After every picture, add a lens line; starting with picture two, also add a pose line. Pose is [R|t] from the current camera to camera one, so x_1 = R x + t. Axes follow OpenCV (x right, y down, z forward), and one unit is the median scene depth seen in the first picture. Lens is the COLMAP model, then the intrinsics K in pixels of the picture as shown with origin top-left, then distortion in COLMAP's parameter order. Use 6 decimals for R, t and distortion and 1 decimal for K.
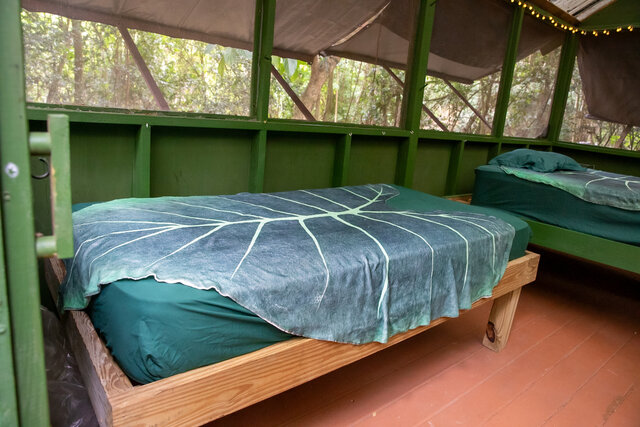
lens RADIAL K [[426.8, 0, 322.6], [0, 426.8, 218.2], [0, 0, 1]] dist [-0.075943, 0.045036]
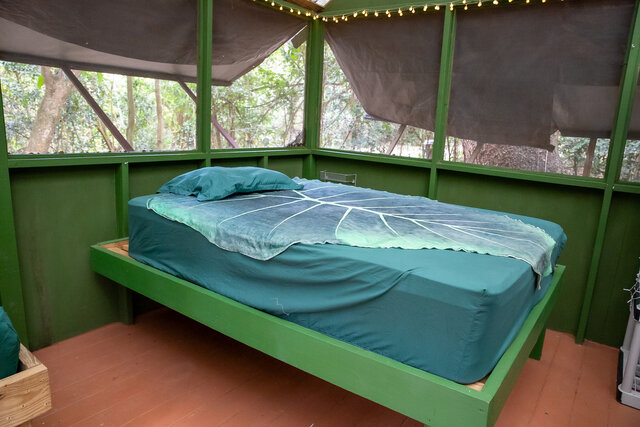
lens RADIAL K [[426.8, 0, 326.8], [0, 426.8, 219.7], [0, 0, 1]] dist [-0.075943, 0.045036]
pose [[0.972770, -0.089035, 0.213989, 0.697361], [0.092576, 0.995684, -0.006564, -0.066955], [-0.212481, 0.026195, 0.976814, 0.307196]]
